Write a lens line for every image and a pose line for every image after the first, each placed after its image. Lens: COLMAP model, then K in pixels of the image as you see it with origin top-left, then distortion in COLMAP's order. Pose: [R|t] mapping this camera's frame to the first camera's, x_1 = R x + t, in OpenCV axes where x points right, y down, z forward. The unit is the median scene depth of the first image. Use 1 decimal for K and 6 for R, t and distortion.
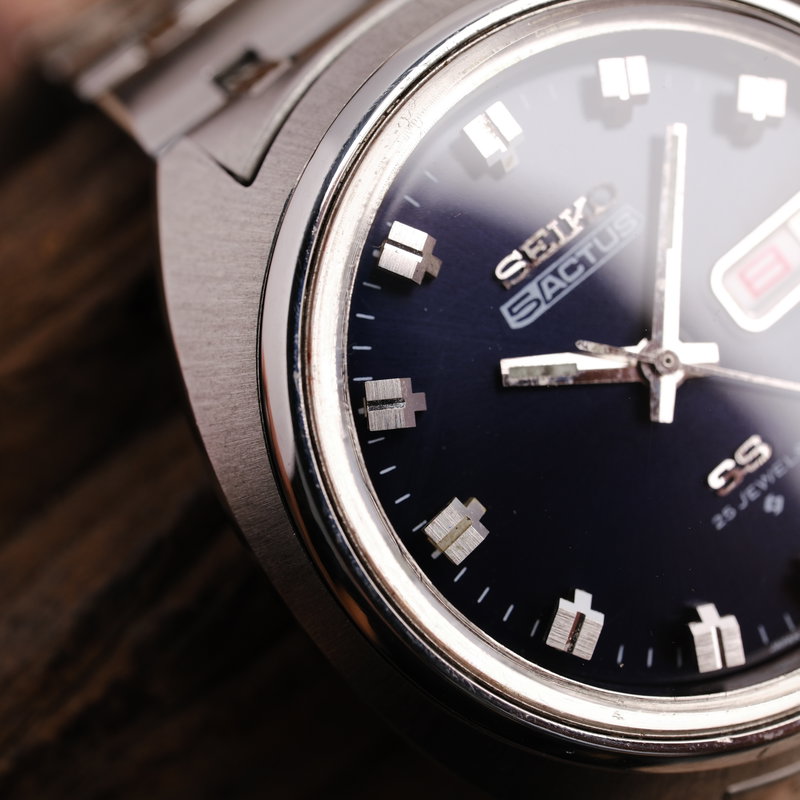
lens RADIAL K [[1459.8, 0, 400.0], [0, 1459.8, 400.0], [0, 0, 1]] dist [0.044544, -0.079157]
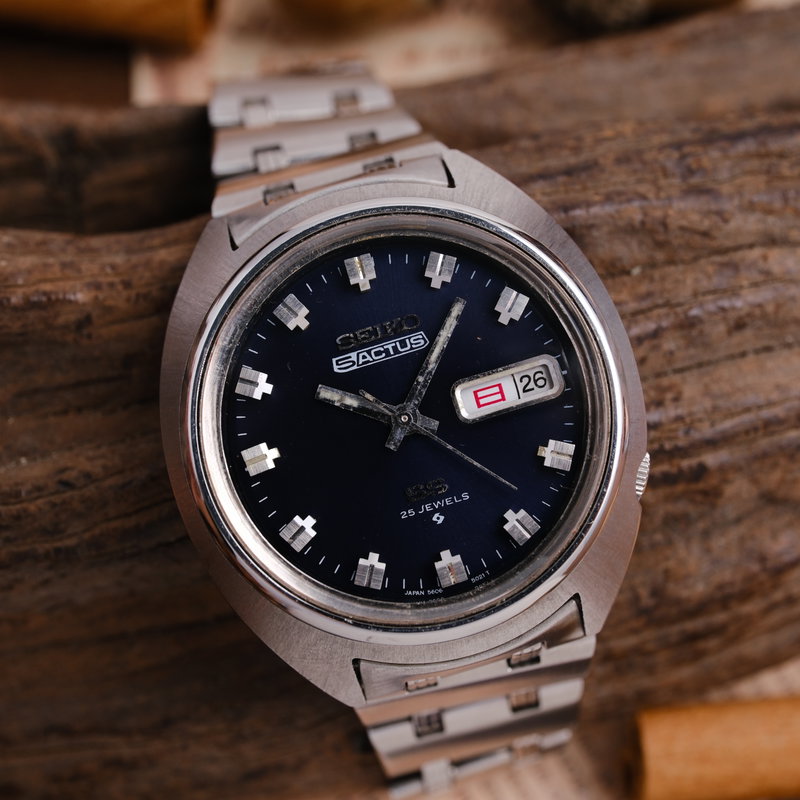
lens RADIAL K [[1459.8, 0, 400.0], [0, 1459.8, 400.0], [0, 0, 1]] dist [0.044544, -0.079157]
pose [[0.908029, 0.357025, -0.219125, 0.562820], [-0.368451, 0.929566, -0.012257, -0.023590], [0.199315, 0.091866, 0.975620, -0.758146]]
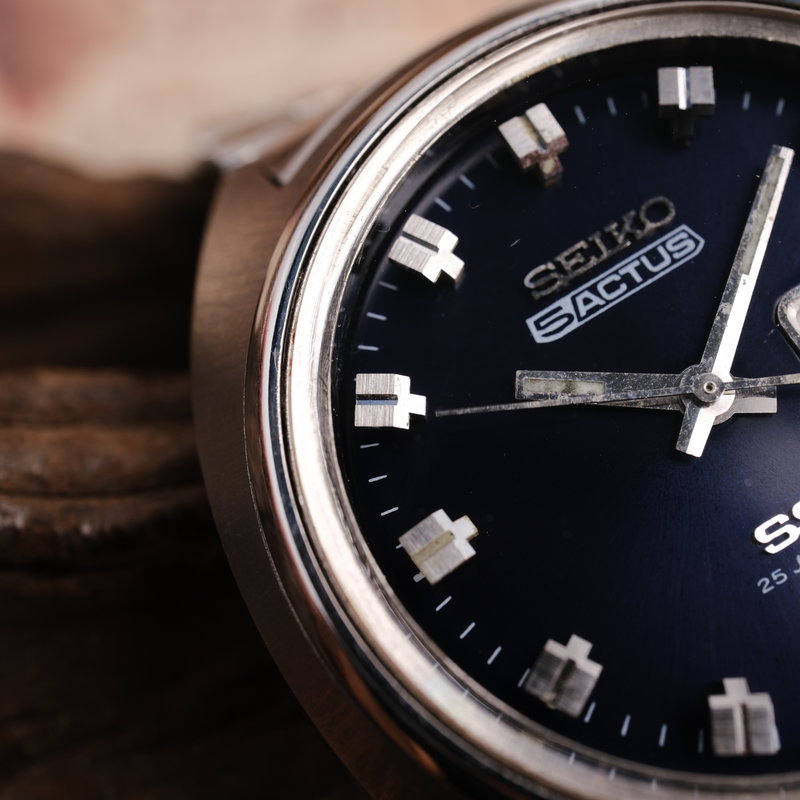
lens RADIAL K [[1459.8, 0, 400.0], [0, 1459.8, 400.0], [0, 0, 1]] dist [0.044544, -0.079157]
pose [[0.961652, 0.062859, -0.266972, 0.238314], [-0.122116, 0.969709, -0.211549, 0.186406], [0.245588, 0.236038, 0.940198, 0.138549]]
